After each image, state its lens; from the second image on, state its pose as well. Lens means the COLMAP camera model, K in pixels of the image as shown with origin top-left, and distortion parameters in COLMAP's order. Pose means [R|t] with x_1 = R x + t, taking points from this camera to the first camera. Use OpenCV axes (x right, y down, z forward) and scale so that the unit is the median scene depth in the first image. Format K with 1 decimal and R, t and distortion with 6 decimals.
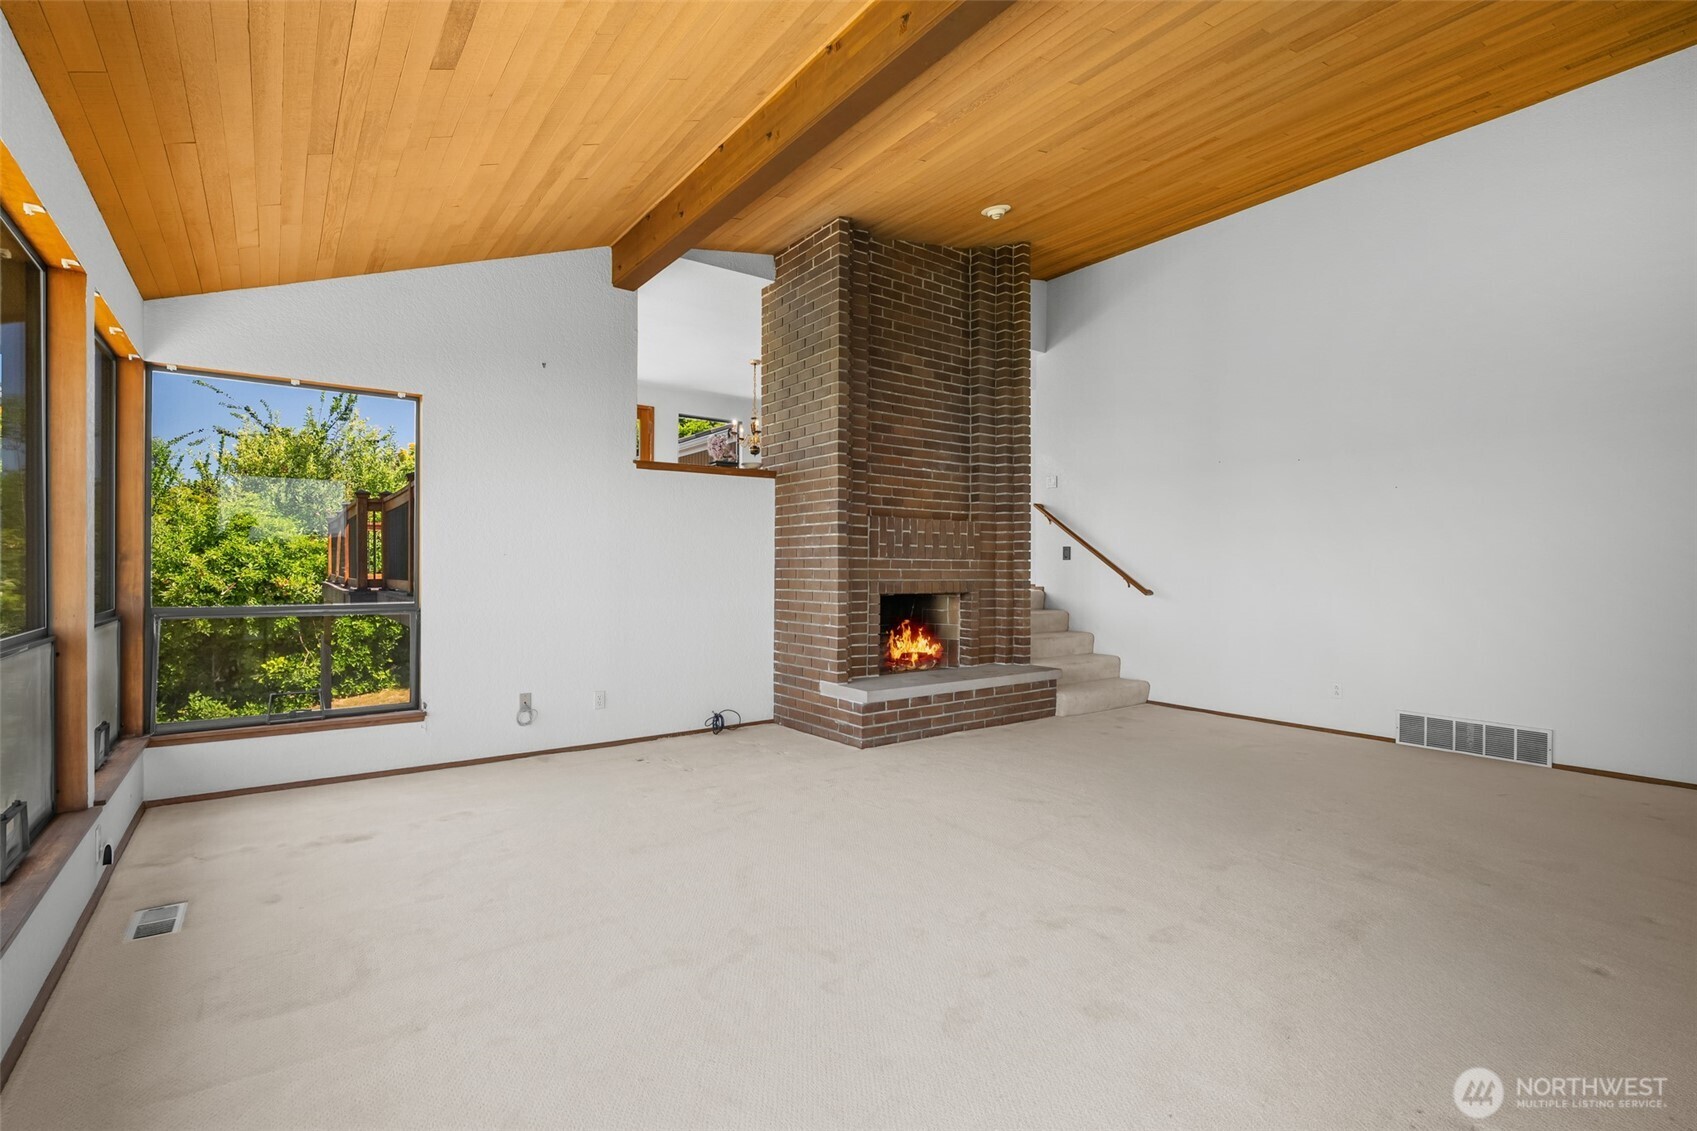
lens RADIAL K [[776.1, 0, 843.7], [0, 776.1, 568.6], [0, 0, 1]] dist [0.001123, 0.000148]
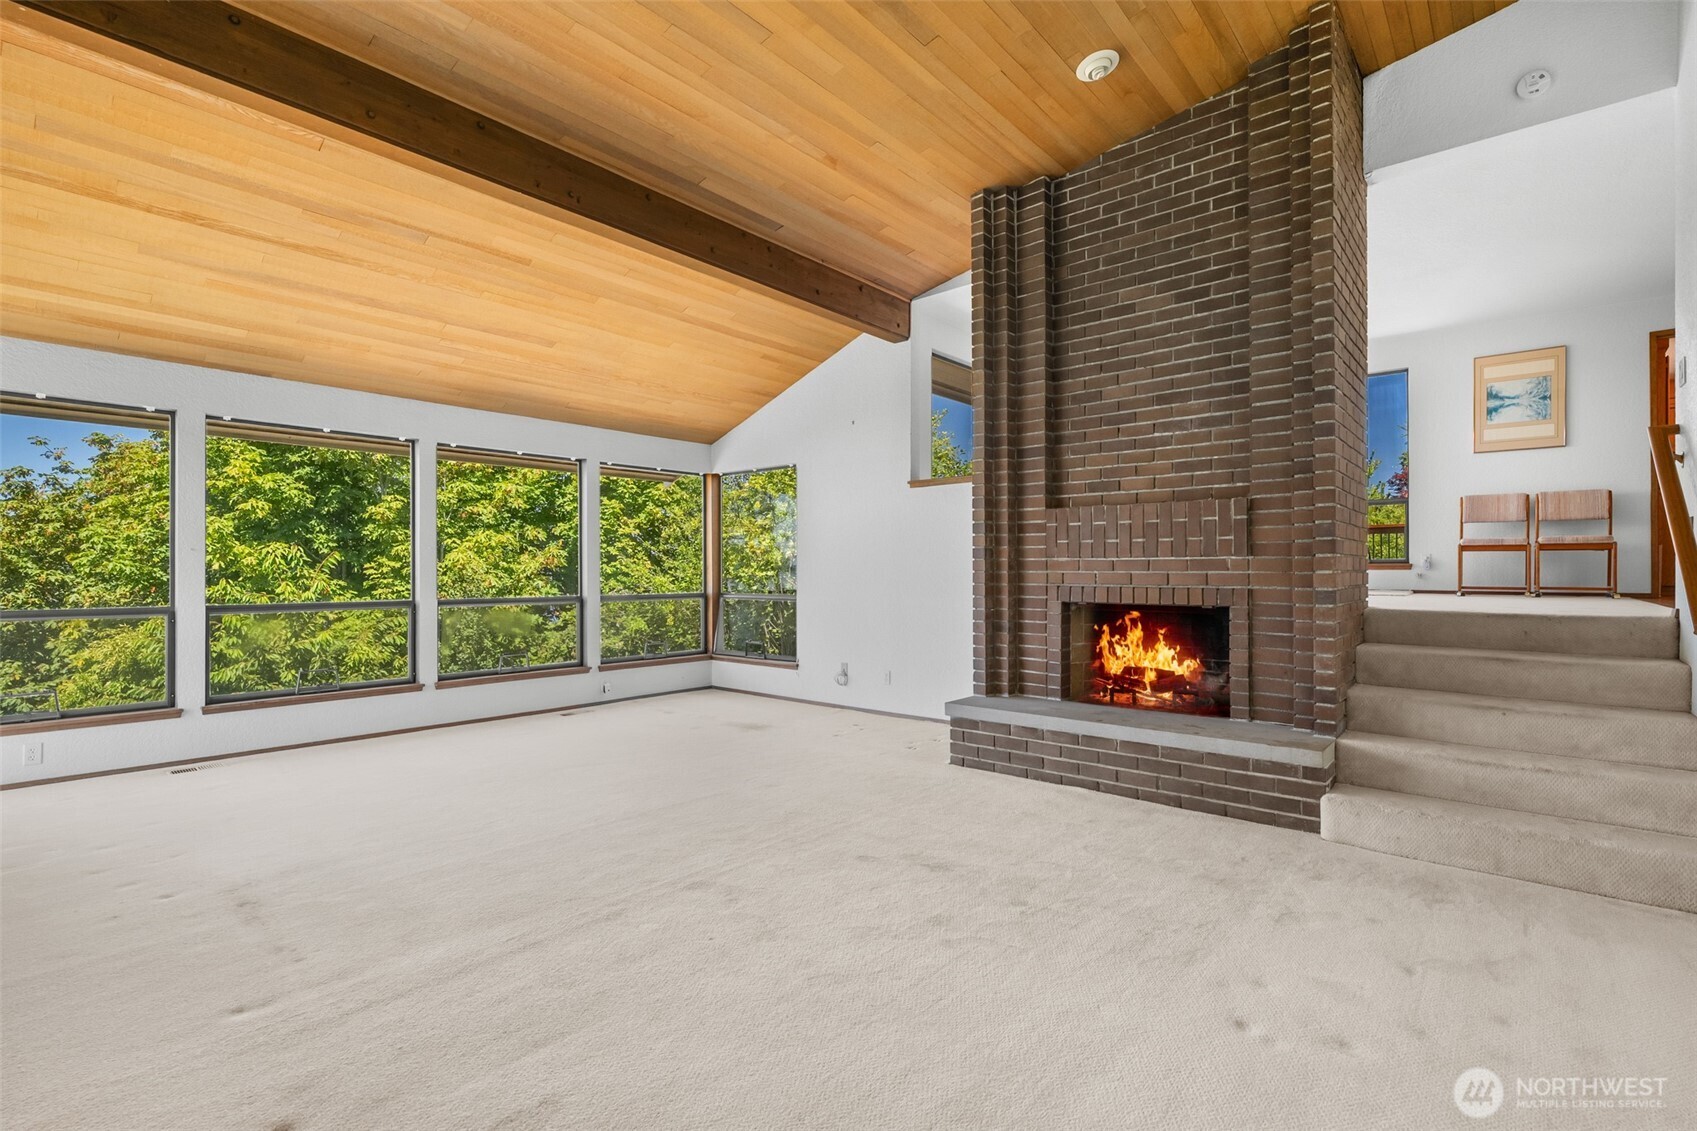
lens RADIAL K [[776.1, 0, 843.1], [0, 776.1, 570.1], [0, 0, 1]] dist [0.001123, 0.000148]
pose [[0.213694, -0.006244, -0.976881, 0.750407], [0.003867, 0.999977, -0.005546, 0.002412], [0.976893, -0.002592, 0.213713, 0.553111]]
